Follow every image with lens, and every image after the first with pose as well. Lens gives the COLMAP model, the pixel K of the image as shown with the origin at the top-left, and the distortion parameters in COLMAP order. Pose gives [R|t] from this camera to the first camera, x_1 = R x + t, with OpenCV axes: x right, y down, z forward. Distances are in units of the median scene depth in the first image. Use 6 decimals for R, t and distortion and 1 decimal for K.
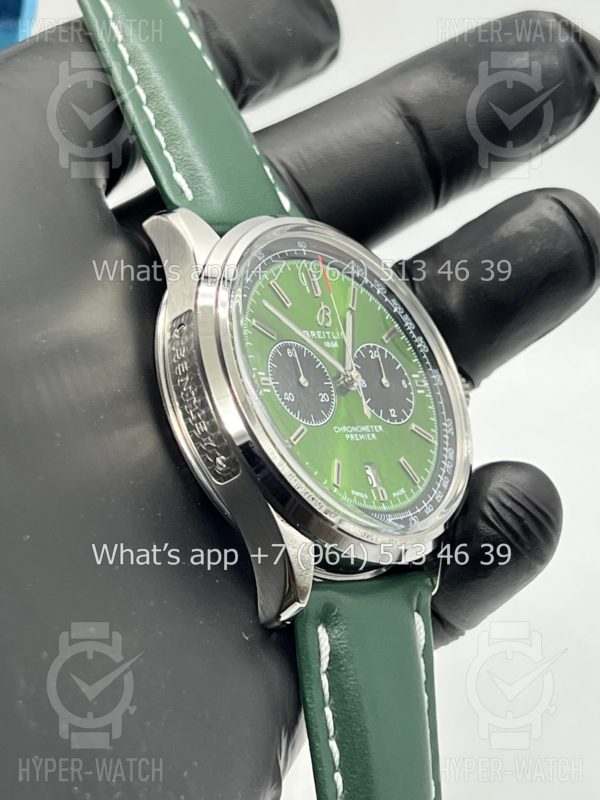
lens RADIAL K [[1912.8, 0, 300.8], [0, 1912.8, 401.8], [0, 0, 1]] dist [0.229608, 0.000000]
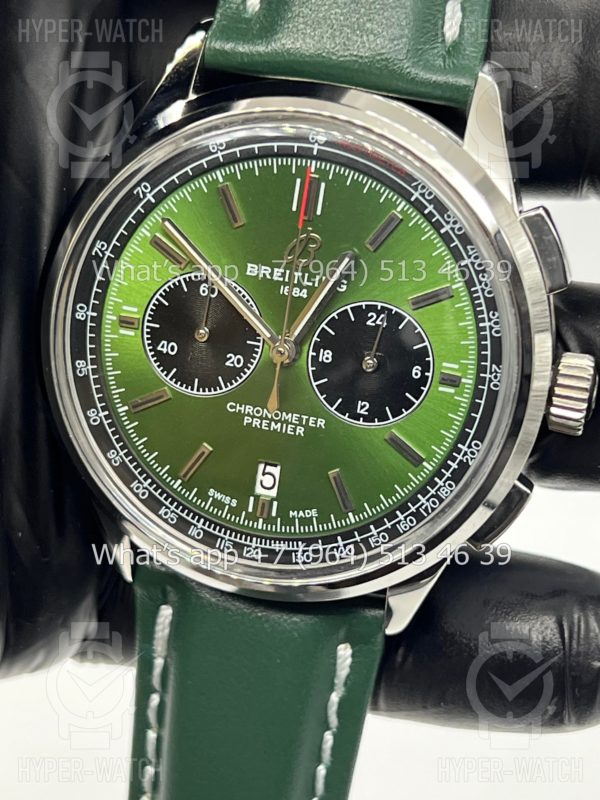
lens RADIAL K [[1912.8, 0, 300.1], [0, 1912.8, 400.0], [0, 0, 1]] dist [0.229608, 0.000000]
pose [[0.476938, 0.516952, -0.710838, 0.549693], [-0.059760, 0.825948, 0.560570, -0.399894], [0.876903, -0.224878, 0.424819, 0.694326]]
